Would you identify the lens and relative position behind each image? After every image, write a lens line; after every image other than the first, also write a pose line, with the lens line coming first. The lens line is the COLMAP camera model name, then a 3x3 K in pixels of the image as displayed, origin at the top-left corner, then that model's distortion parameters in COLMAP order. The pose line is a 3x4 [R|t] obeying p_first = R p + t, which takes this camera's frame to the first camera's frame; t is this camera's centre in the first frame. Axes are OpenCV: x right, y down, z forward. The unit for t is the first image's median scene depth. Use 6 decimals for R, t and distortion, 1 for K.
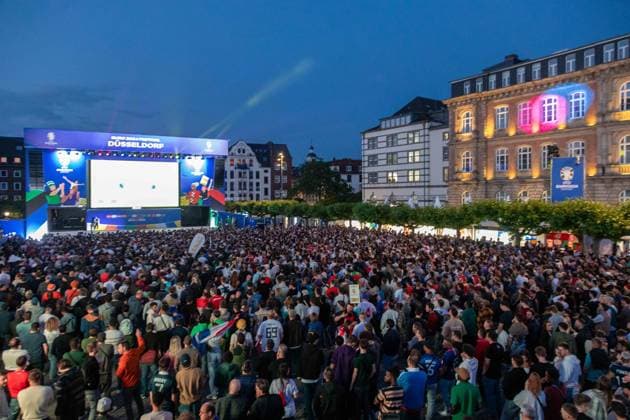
lens RADIAL K [[421.9, 0, 314.8], [0, 421.9, 201.1], [0, 0, 1]] dist [0.006267, 0.004342]
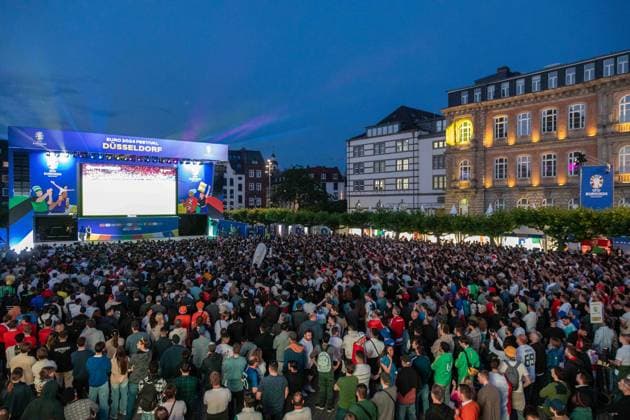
lens RADIAL K [[420.4, 0, 315.0], [0, 420.4, 210.0], [0, 0, 1]] dist [0.019762, -0.001399]
pose [[0.993210, -0.000444, 0.116336, -0.120505], [0.000298, 0.999999, 0.001279, 0.002104], [-0.116337, -0.001236, 0.993209, 0.027967]]
